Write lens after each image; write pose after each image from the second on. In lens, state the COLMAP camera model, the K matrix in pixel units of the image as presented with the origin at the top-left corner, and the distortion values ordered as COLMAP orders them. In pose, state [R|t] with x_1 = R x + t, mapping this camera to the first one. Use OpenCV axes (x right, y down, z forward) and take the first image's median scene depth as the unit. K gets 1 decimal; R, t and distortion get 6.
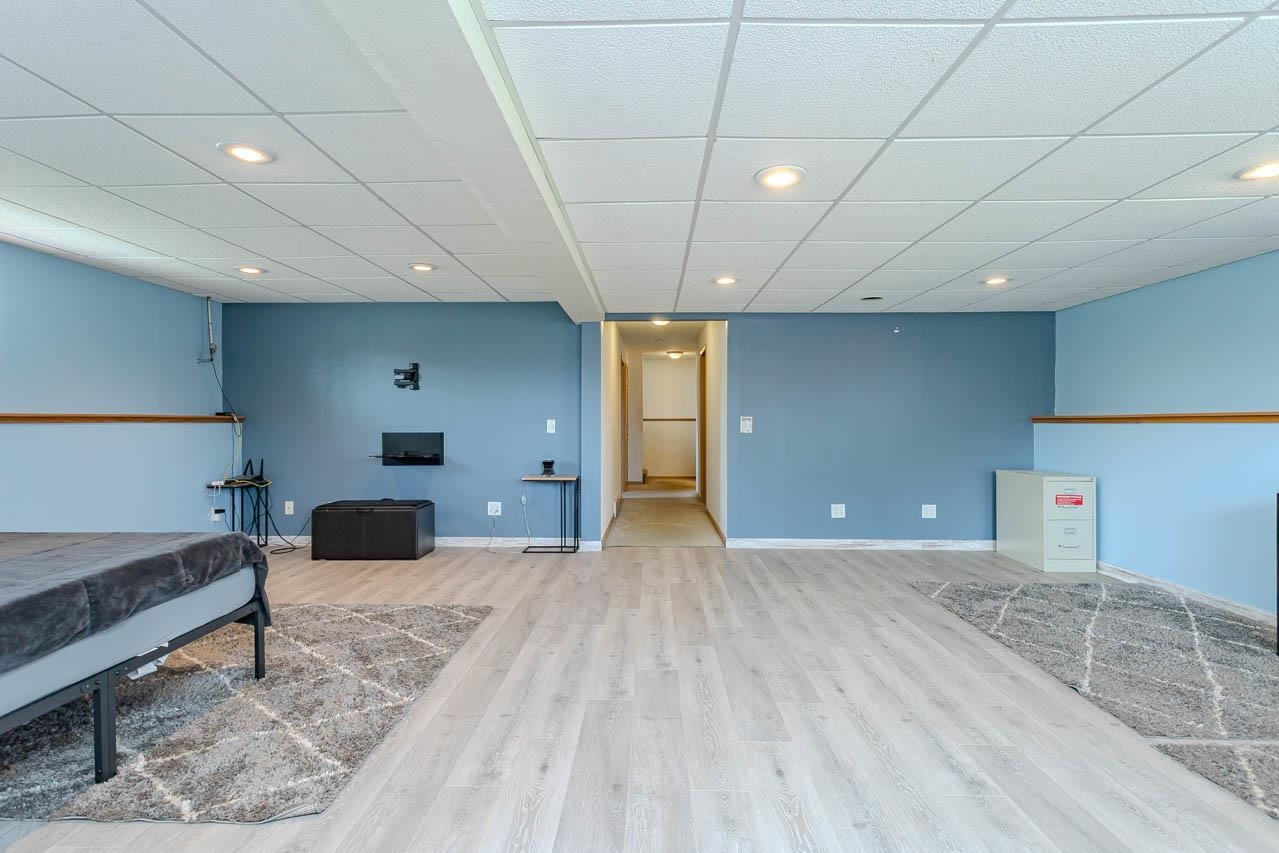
lens RADIAL K [[610.8, 0, 640.7], [0, 610.8, 424.9], [0, 0, 1]] dist [0.001669, 0.000311]
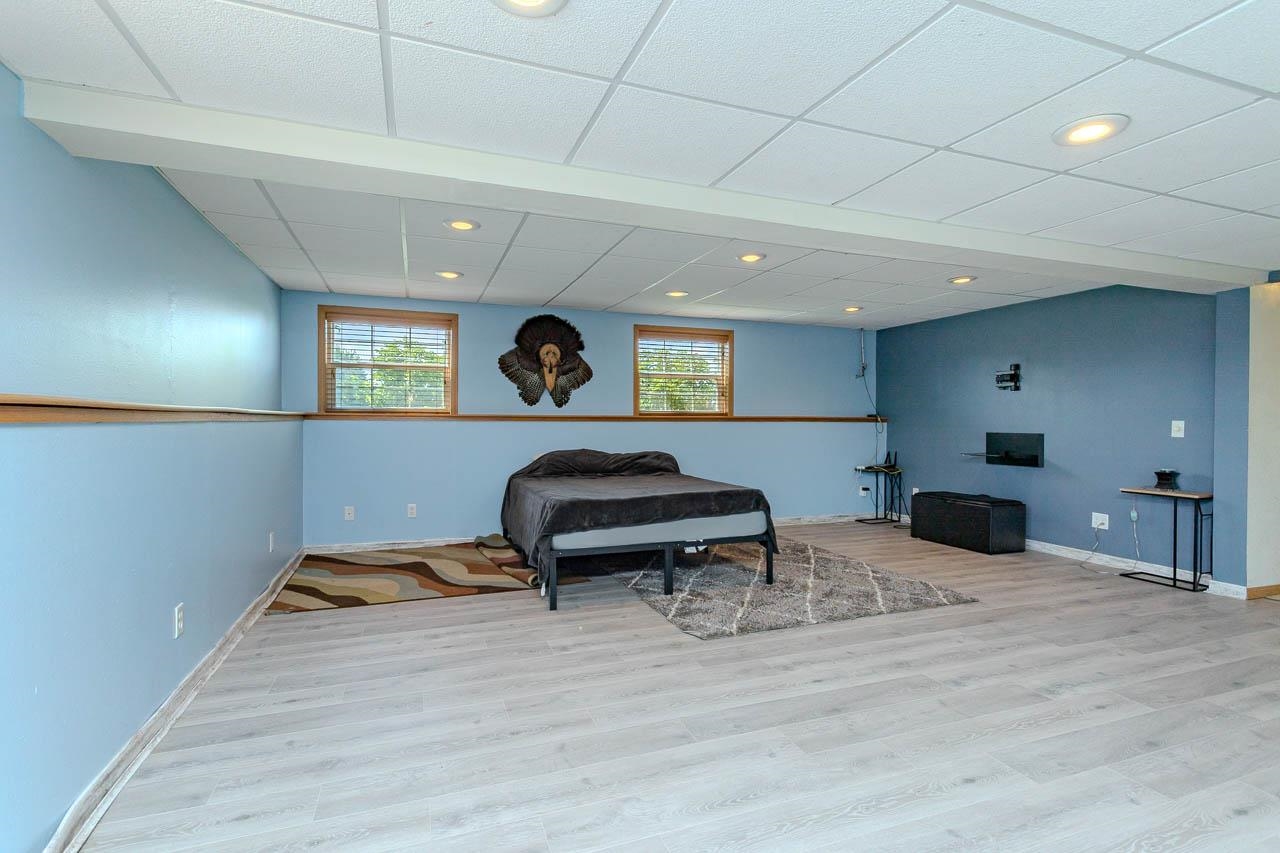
lens RADIAL K [[611.2, 0, 641.2], [0, 611.2, 424.9], [0, 0, 1]] dist [0.001669, 0.000311]
pose [[0.371447, 0.009363, -0.928407, 0.380217], [-0.009434, 0.999936, 0.006310, -0.001855], [0.928406, 0.006415, 0.371512, 0.056589]]
